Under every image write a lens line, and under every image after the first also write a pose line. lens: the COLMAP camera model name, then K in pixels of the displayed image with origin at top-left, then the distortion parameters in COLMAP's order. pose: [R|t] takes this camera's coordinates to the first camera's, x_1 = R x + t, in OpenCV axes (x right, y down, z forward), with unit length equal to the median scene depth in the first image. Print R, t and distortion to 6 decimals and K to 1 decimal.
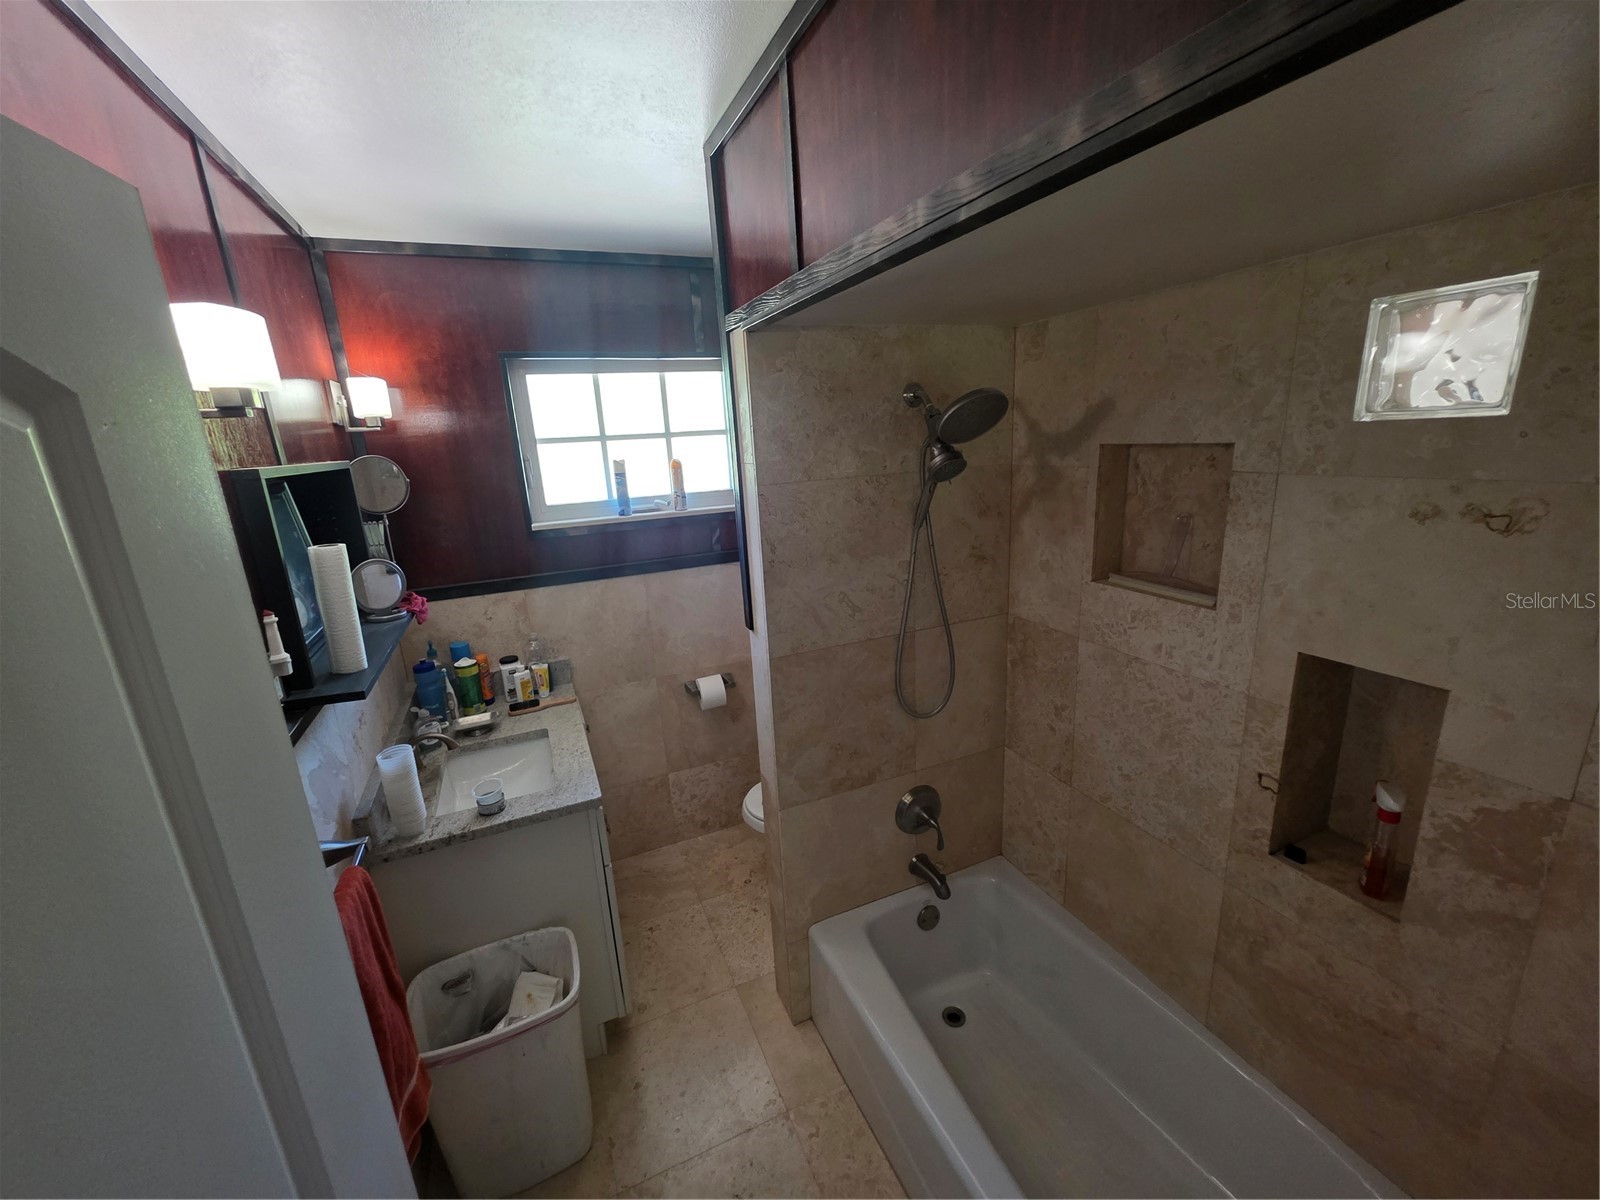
lens RADIAL K [[643.0, 0, 796.5], [0, 643.0, 603.3], [0, 0, 1]] dist [0.004281, -0.000325]
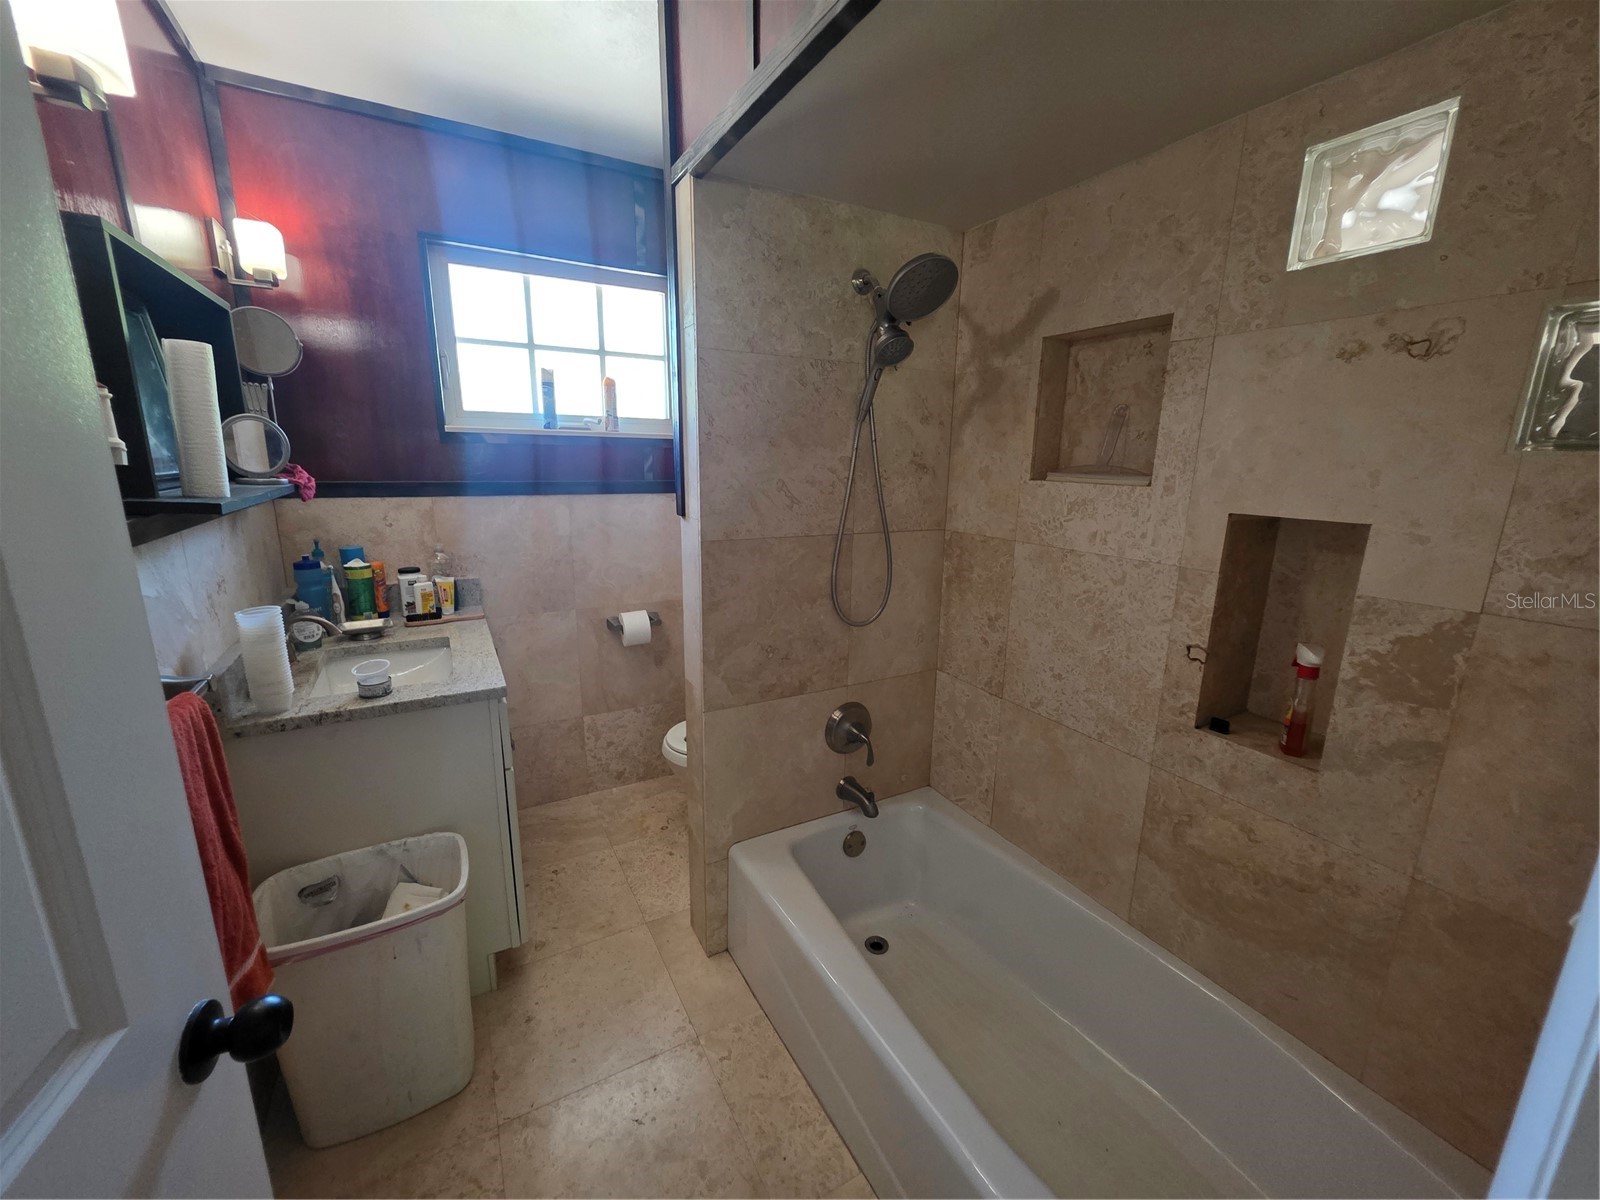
lens RADIAL K [[643.0, 0, 799.8], [0, 643.0, 596.7], [0, 0, 1]] dist [0.004281, -0.000325]
pose [[0.992608, 0.045262, 0.112606, -0.001227], [-0.041243, 0.998435, -0.037773, 0.200154], [-0.114140, 0.032850, 0.992921, 0.053513]]
